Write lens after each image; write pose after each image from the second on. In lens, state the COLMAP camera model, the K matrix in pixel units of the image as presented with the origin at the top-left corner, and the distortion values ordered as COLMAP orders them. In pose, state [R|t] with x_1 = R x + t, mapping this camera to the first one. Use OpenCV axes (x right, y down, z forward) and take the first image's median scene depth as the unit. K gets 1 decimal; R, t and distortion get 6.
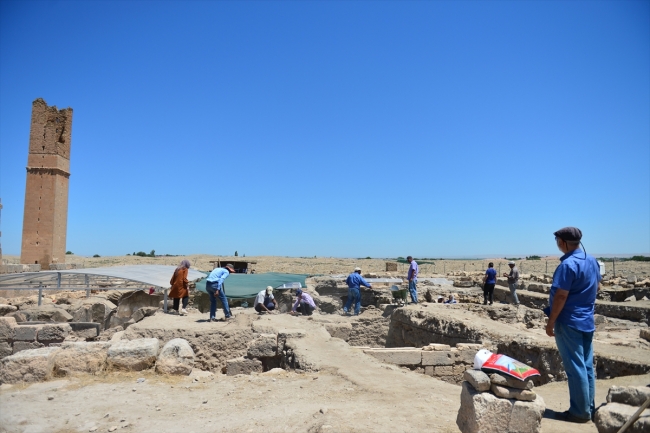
lens RADIAL K [[446.1, 0, 324.2], [0, 446.1, 217.4], [0, 0, 1]] dist [-0.008629, -0.001529]
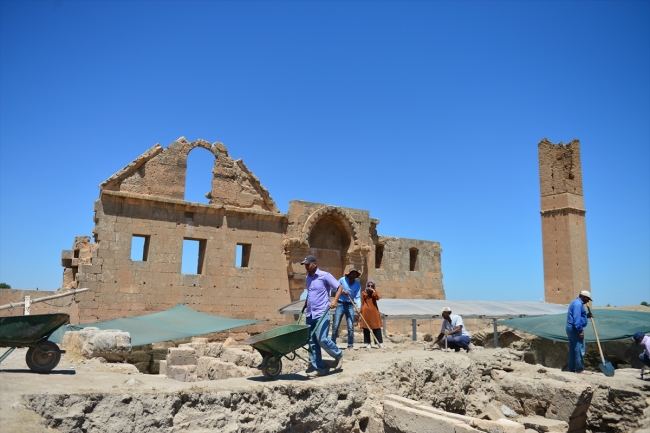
lens RADIAL K [[506.6, 0, 324.9], [0, 506.6, 217.5], [0, 0, 1]] dist [-0.016626, -0.002308]
pose [[0.447635, -0.148041, -0.881877, 0.091516], [0.064752, 0.988978, -0.133152, 0.016955], [0.891869, 0.002500, 0.452287, 0.078050]]
